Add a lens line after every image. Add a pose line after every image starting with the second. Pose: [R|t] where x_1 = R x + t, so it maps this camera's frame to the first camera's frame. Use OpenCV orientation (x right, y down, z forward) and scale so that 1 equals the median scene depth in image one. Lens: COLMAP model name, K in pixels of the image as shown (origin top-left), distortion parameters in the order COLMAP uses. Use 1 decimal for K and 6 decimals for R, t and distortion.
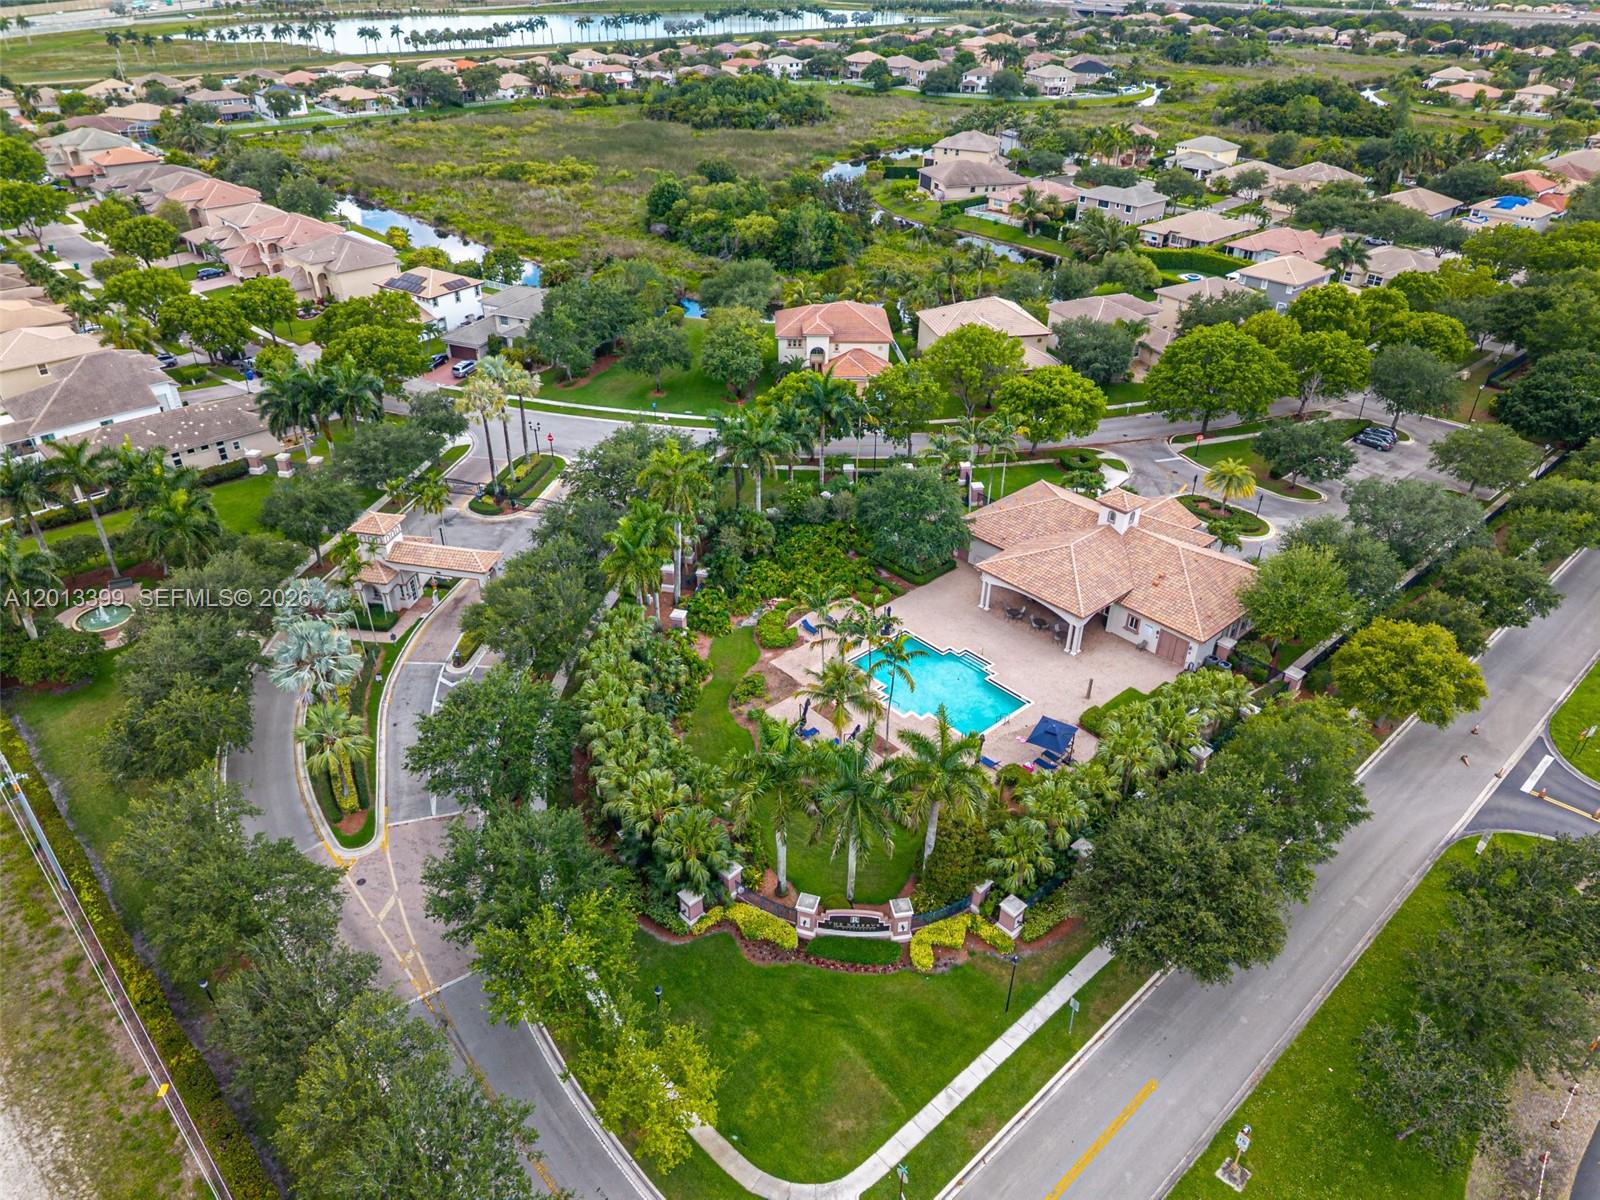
lens RADIAL K [[994.6, 0, 800.0], [0, 994.6, 600.0], [0, 0, 1]] dist [0.018963, -0.005358]
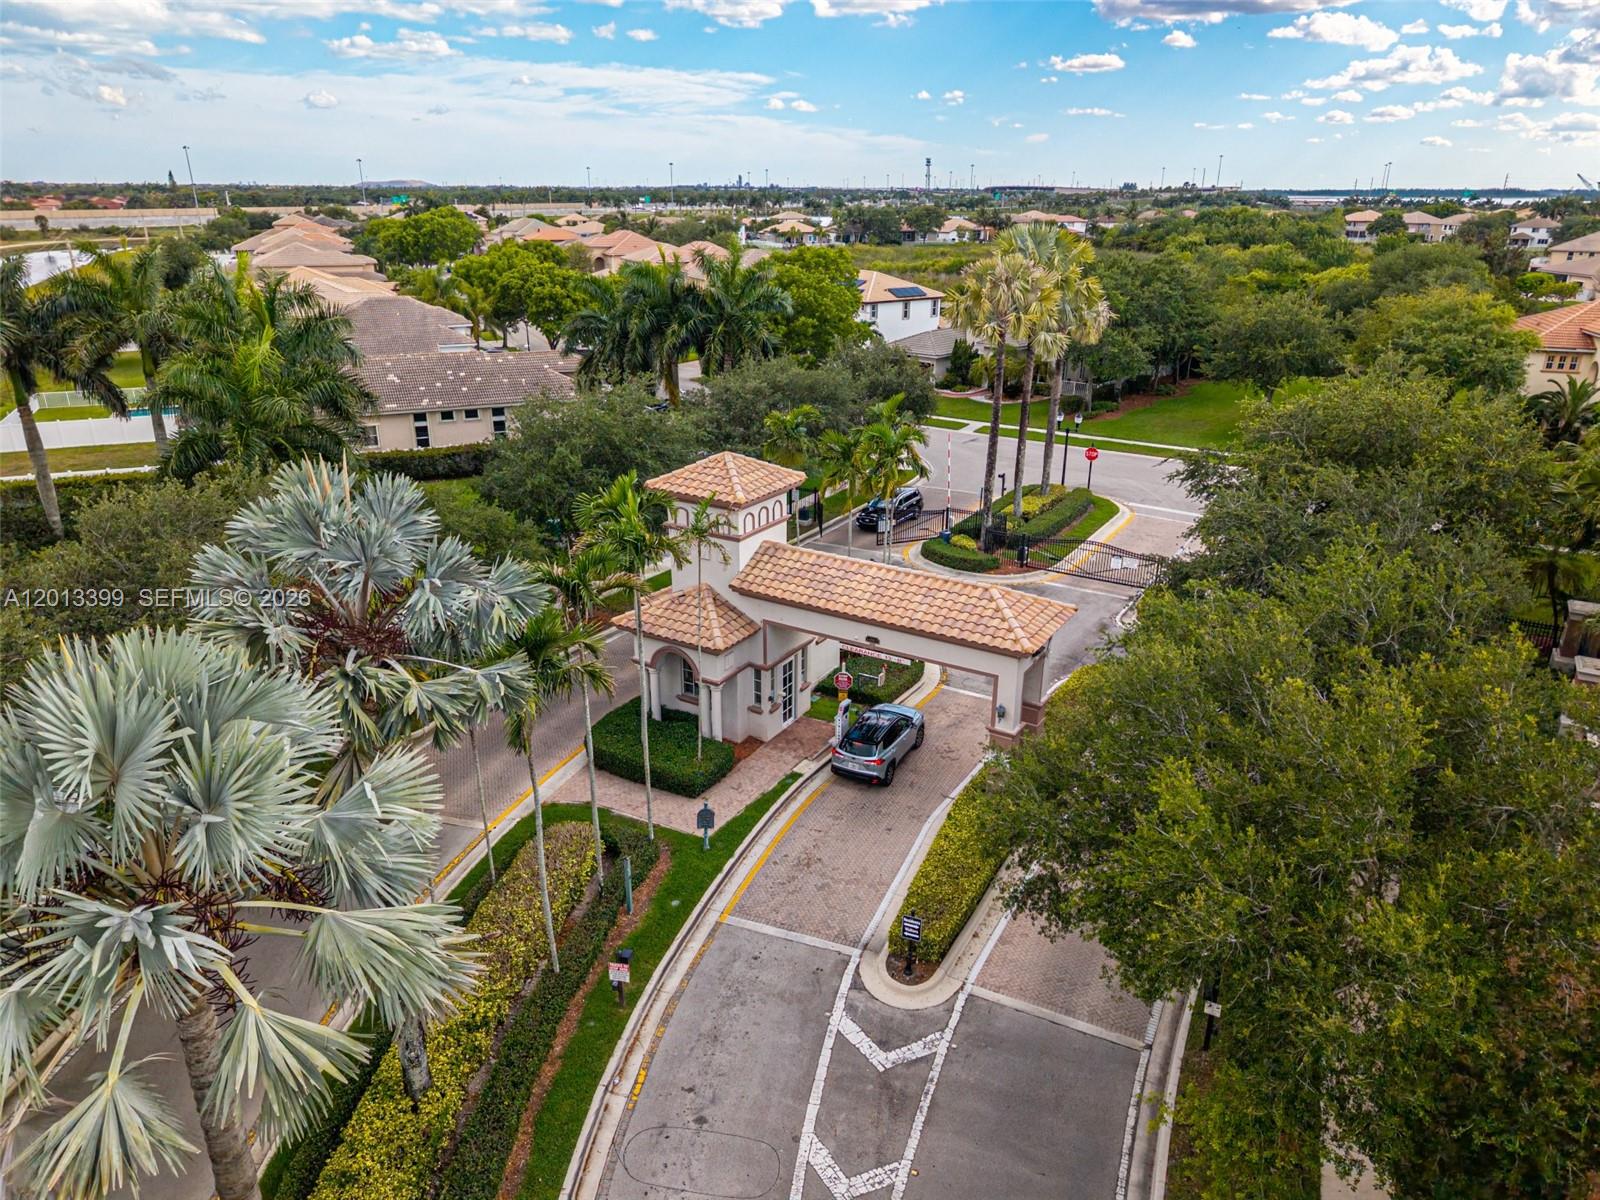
lens RADIAL K [[994.6, 0, 800.0], [0, 994.6, 600.0], [0, 0, 1]] dist [0.018963, -0.005358]
pose [[0.935835, 0.099168, -0.338200, -0.272197], [-0.170806, 0.966990, -0.189094, 0.023980], [0.308284, 0.234727, 0.921881, 0.681682]]
